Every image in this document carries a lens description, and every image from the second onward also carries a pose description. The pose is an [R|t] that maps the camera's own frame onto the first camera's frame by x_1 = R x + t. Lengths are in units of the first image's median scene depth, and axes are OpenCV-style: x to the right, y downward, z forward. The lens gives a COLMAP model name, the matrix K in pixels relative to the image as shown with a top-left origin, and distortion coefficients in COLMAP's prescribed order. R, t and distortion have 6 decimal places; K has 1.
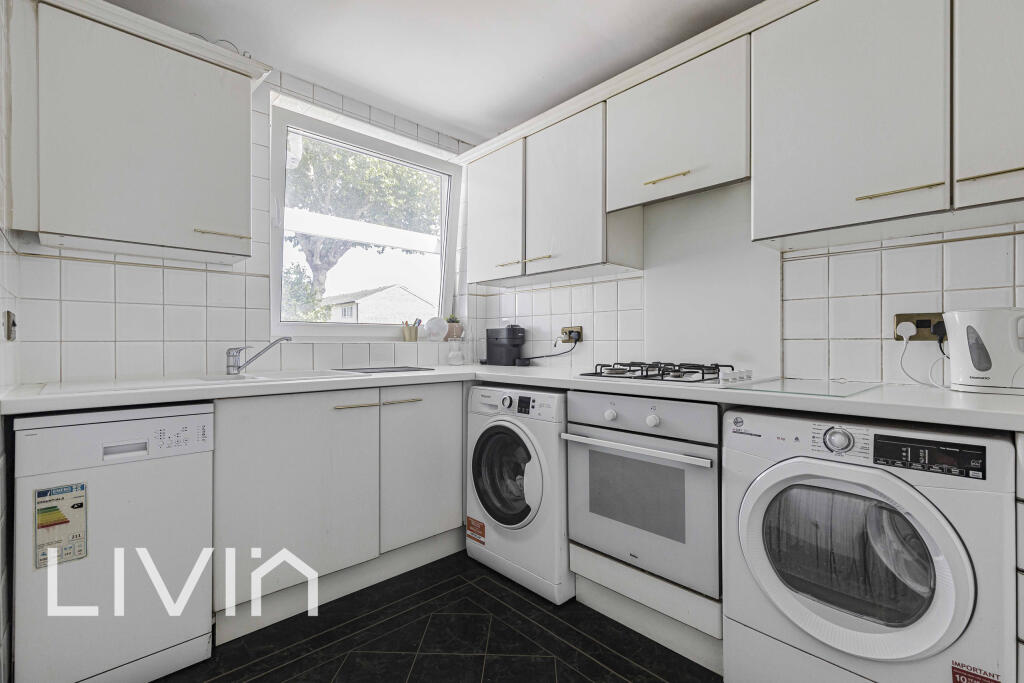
lens RADIAL K [[460.5, 0, 507.7], [0, 460.5, 341.3], [0, 0, 1]] dist [0.001007, -0.000151]
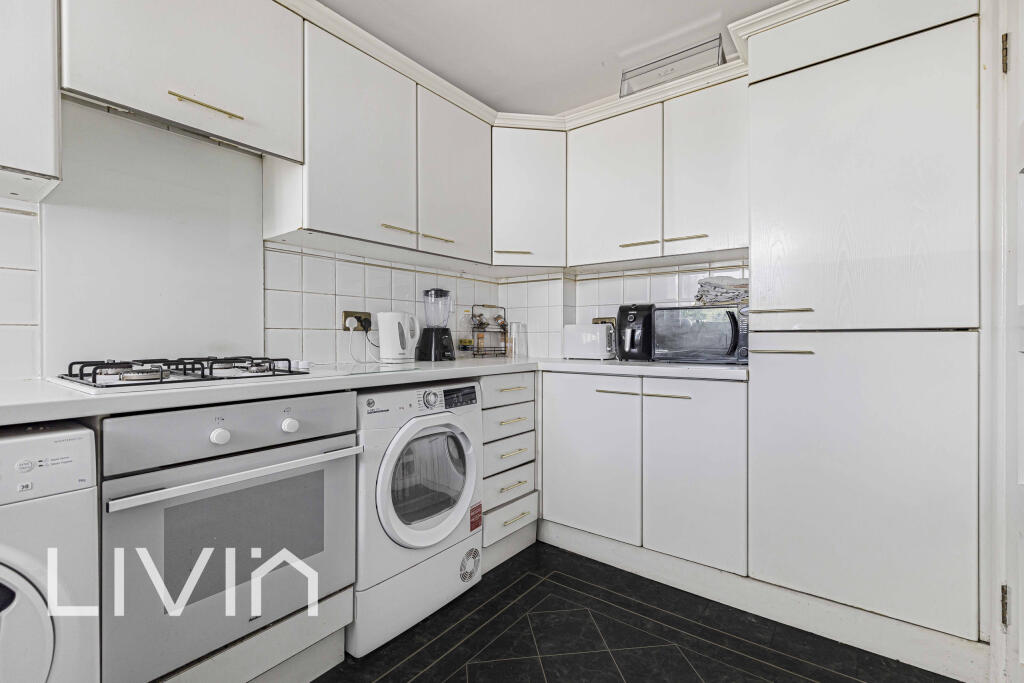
lens RADIAL K [[460.5, 0, 506.7], [0, 460.5, 340.6], [0, 0, 1]] dist [0.001007, -0.000151]
pose [[-0.181961, -0.004040, 0.983297, -0.573455], [0.001060, 0.999990, 0.004304, 0.022149], [-0.983305, 0.001825, -0.181955, 0.812759]]
